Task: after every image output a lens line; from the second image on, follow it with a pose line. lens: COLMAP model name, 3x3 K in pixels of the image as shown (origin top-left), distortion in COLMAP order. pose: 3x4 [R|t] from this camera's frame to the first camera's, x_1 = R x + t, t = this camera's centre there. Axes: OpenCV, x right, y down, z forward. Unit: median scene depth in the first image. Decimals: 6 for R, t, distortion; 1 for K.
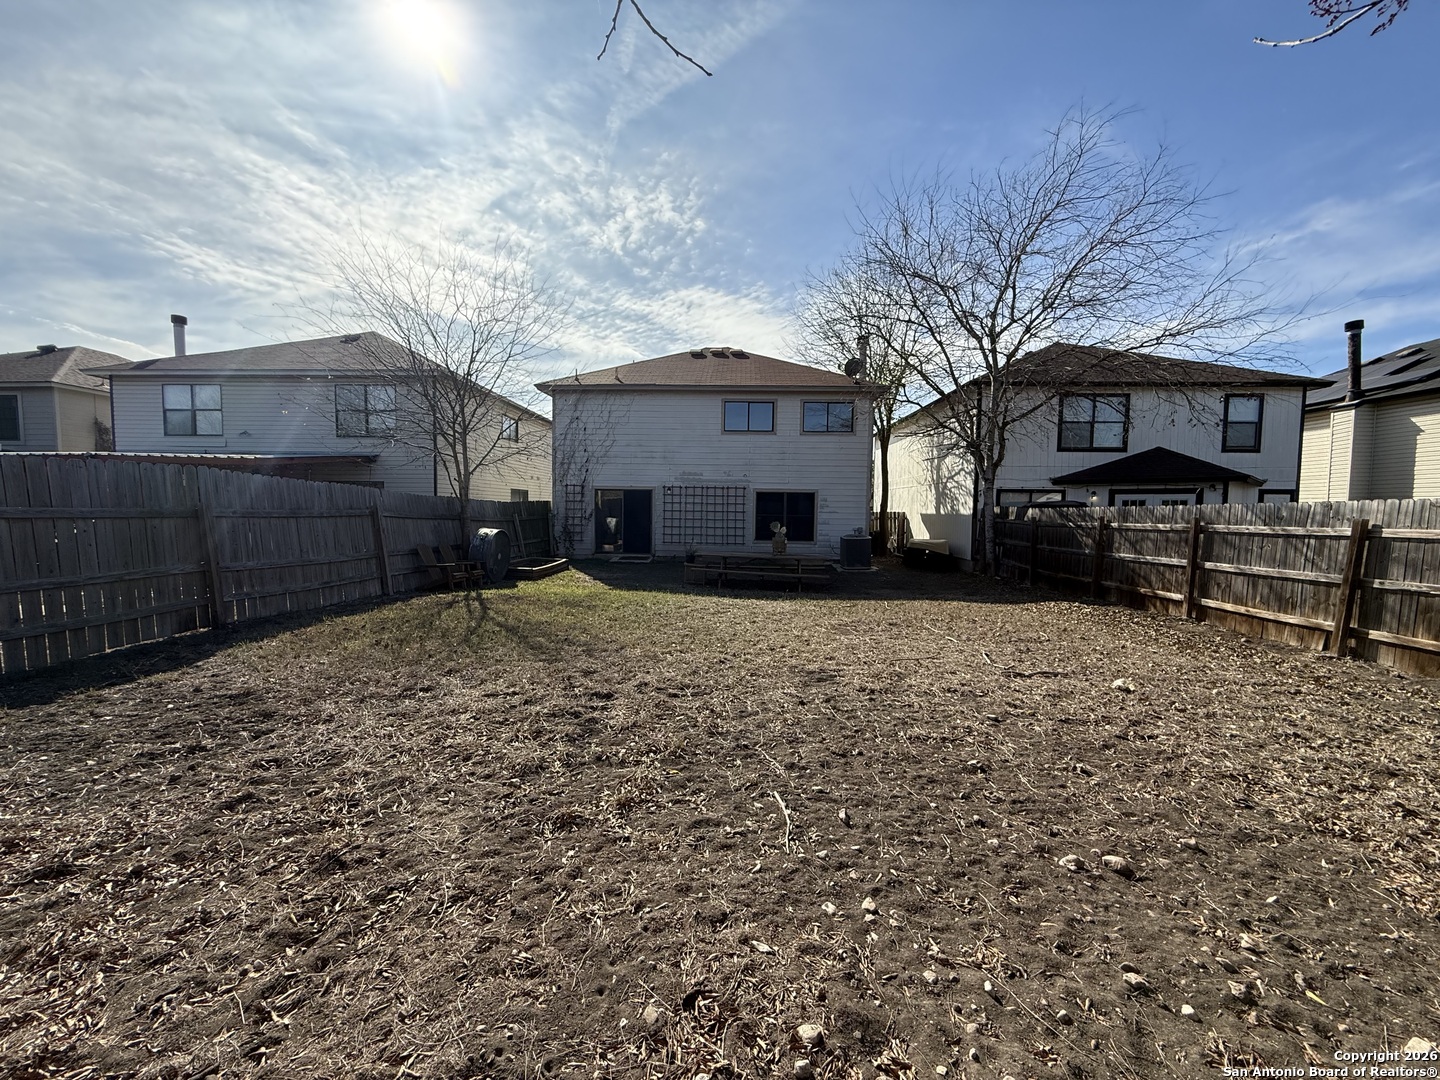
lens RADIAL K [[572.8, 0, 717.5], [0, 572.8, 544.6], [0, 0, 1]] dist [-0.001241, -0.000878]
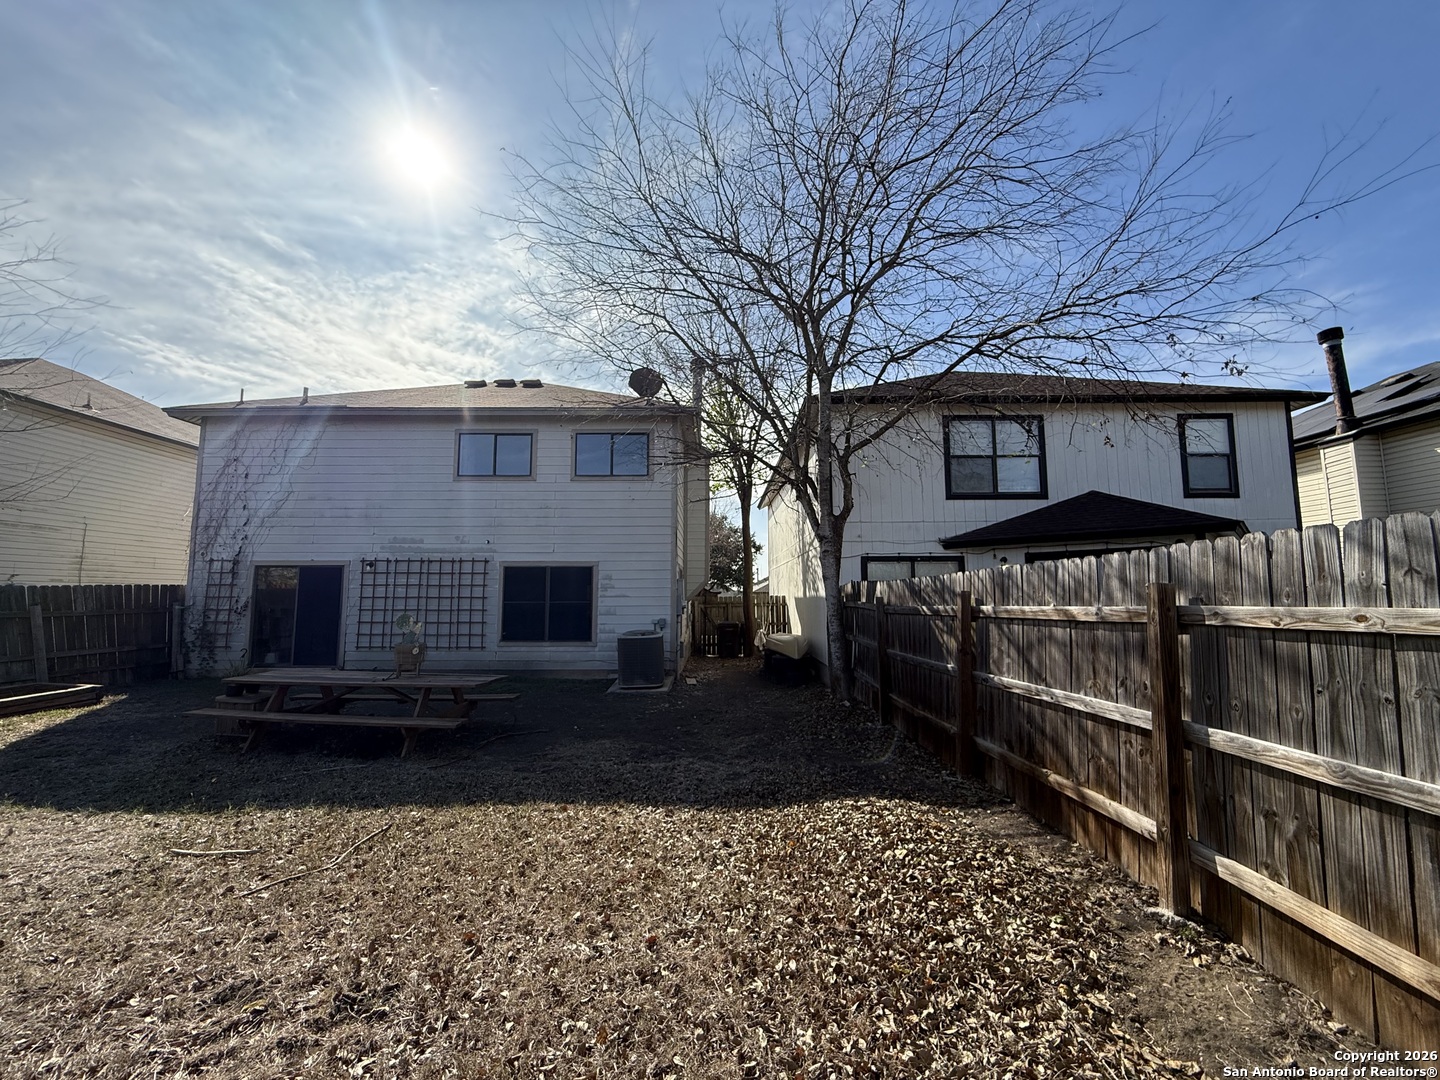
lens RADIAL K [[572.8, 0, 722.1], [0, 572.8, 544.0], [0, 0, 1]] dist [-0.001241, -0.000878]
pose [[0.998927, -0.010971, 0.044995, 0.284355], [0.017872, 0.987602, -0.155956, -0.011293], [-0.042726, 0.156593, 0.986739, 0.340404]]
